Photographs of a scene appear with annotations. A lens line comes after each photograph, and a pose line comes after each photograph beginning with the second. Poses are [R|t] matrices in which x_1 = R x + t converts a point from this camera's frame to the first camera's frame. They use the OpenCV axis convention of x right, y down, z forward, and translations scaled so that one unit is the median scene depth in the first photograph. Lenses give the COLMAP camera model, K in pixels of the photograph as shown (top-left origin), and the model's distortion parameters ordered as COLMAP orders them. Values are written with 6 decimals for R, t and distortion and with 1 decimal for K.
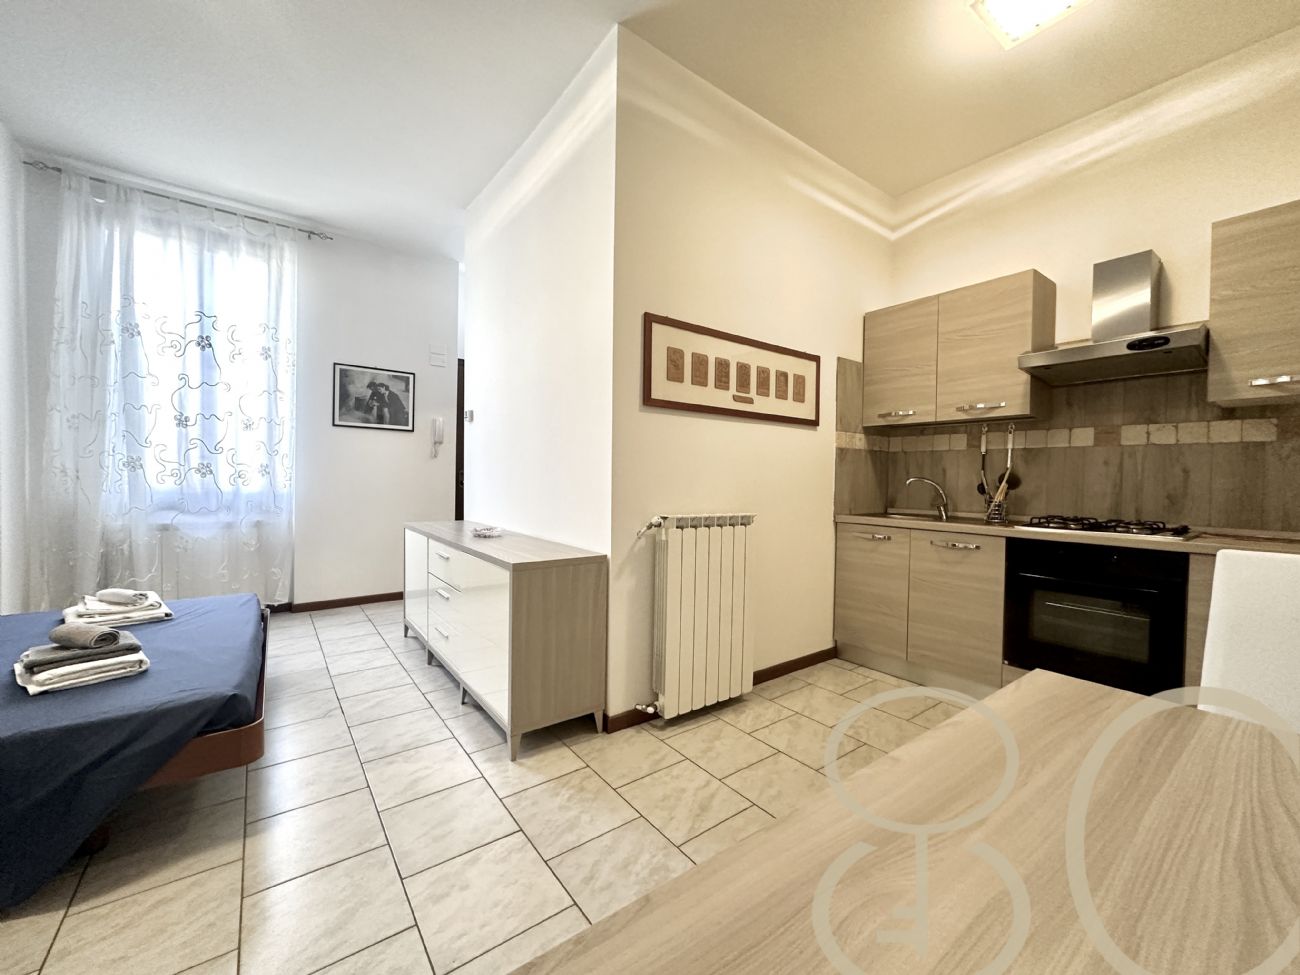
lens RADIAL K [[520.9, 0, 651.5], [0, 520.9, 485.8], [0, 0, 1]] dist [-0.000019, 0.000381]
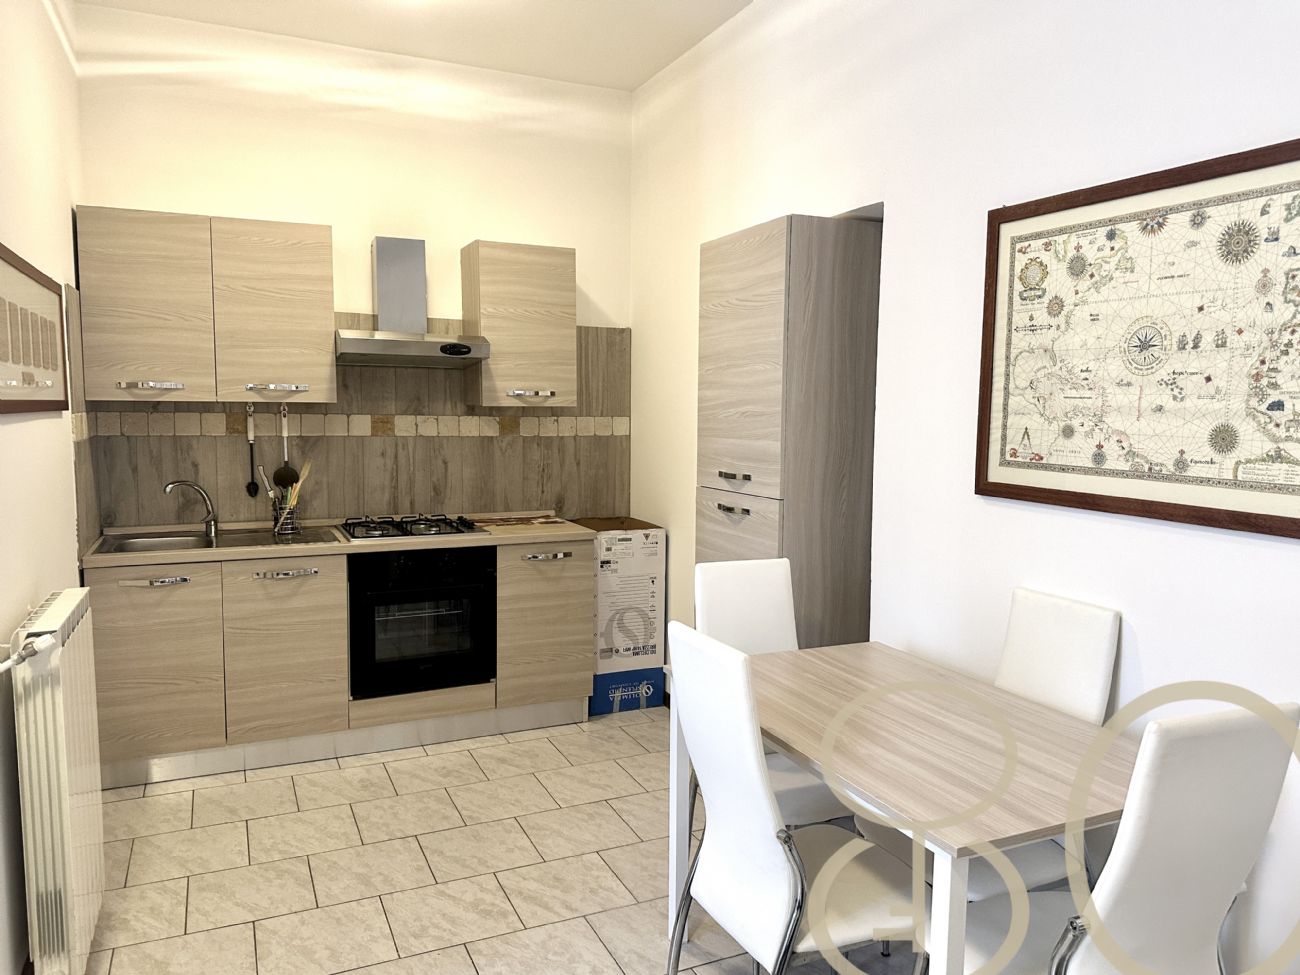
lens RADIAL K [[920.9, 0, 651.5], [0, 920.9, 491.3], [0, 0, 1]] dist [0.079071, -0.117454]
pose [[0.216948, -0.109381, 0.970036, -0.561226], [0.006793, 0.993848, 0.110546, -0.140379], [-0.976160, -0.017393, 0.216356, 0.156993]]
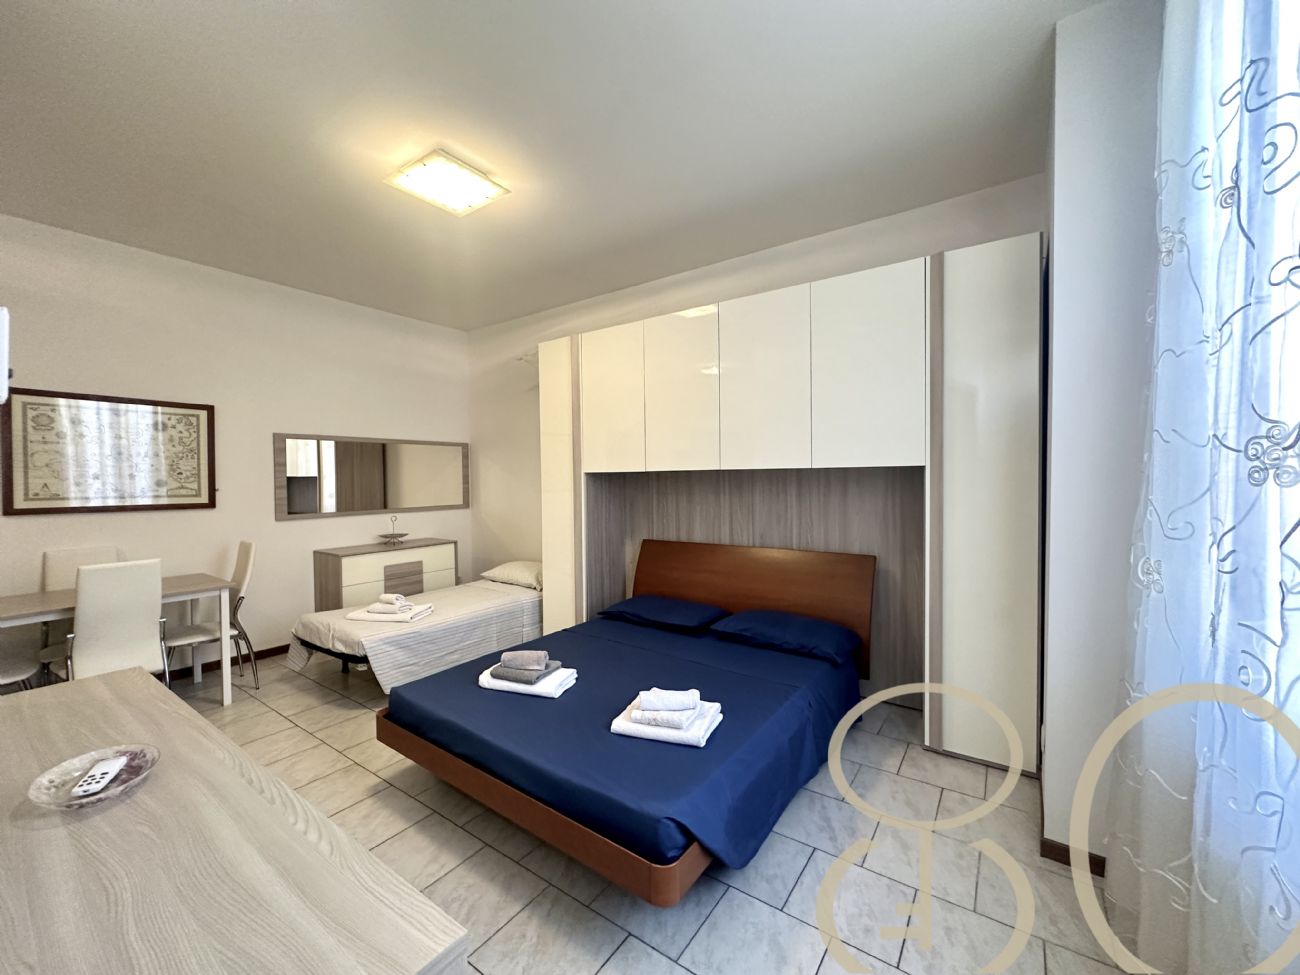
lens RADIAL K [[520.9, 0, 651.5], [0, 520.9, 485.8], [0, 0, 1]] dist [-0.000019, 0.000381]
pose [[-0.953639, -0.008437, -0.300834, -0.574448], [-0.017783, 0.999440, 0.028341, -0.152020], [0.300426, 0.032377, -0.953255, 1.451301]]
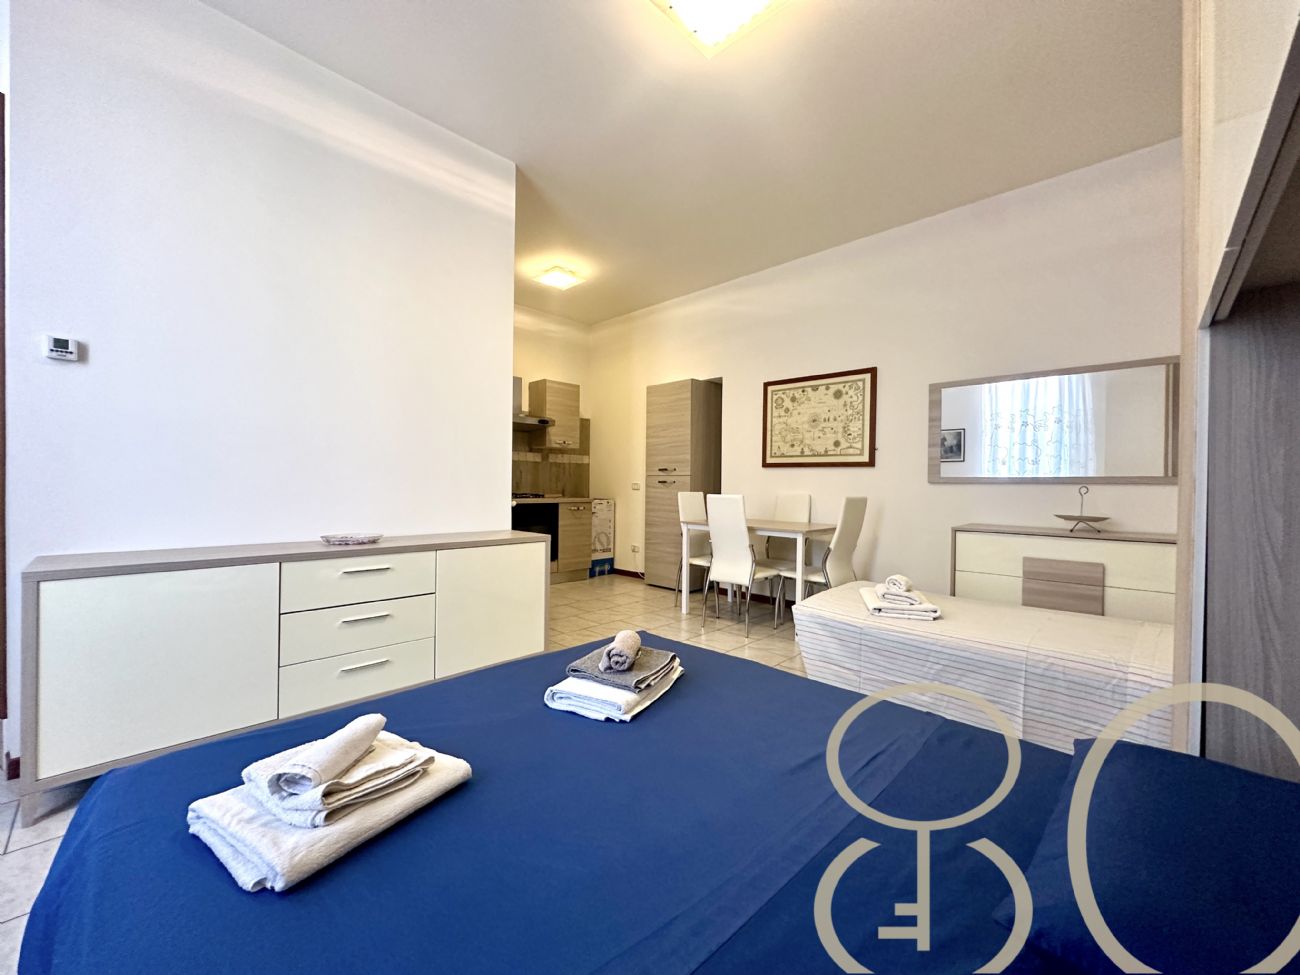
lens RADIAL K [[520.9, 0, 651.5], [0, 520.9, 485.8], [0, 0, 1]] dist [-0.000019, 0.000381]
pose [[-0.156875, -0.023229, 0.987345, -1.168173], [-0.002765, 0.999730, 0.023081, -0.017620], [-0.987615, 0.000890, -0.156897, 0.634984]]
